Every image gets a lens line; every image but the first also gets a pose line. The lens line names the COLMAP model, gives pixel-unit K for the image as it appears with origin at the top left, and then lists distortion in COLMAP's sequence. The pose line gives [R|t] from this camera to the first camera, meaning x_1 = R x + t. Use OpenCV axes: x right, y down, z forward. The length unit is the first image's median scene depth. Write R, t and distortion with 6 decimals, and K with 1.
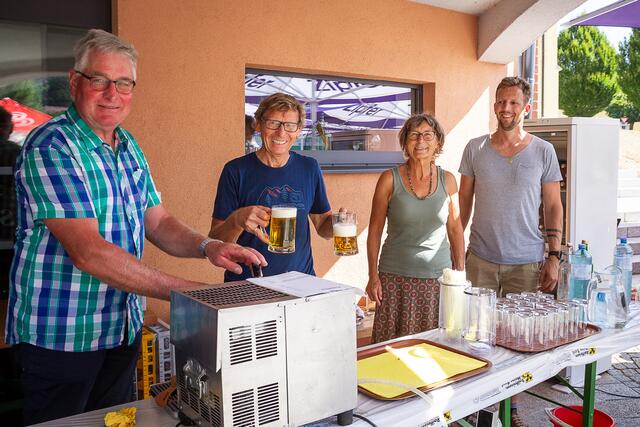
lens RADIAL K [[648.1, 0, 321.4], [0, 648.1, 214.5], [0, 0, 1]] dist [-0.083613, 0.000000]
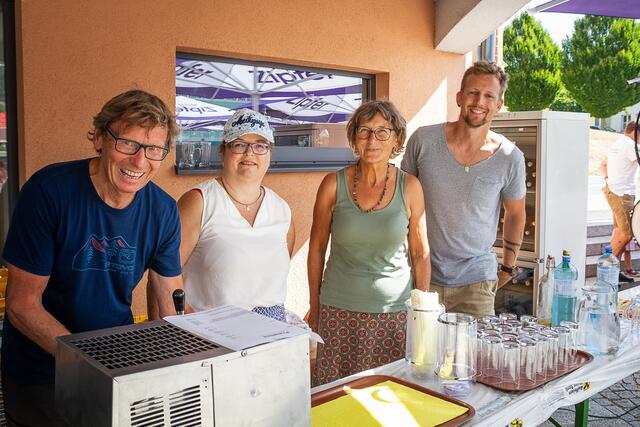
lens RADIAL K [[648.1, 0, 320.3], [0, 648.1, 208.8], [0, 0, 1]] dist [-0.083613, 0.000000]
pose [[0.996245, -0.002250, 0.086550, 0.000571], [0.002436, 0.999995, -0.002045, -0.011855], [-0.086545, 0.002248, 0.996245, 0.116646]]
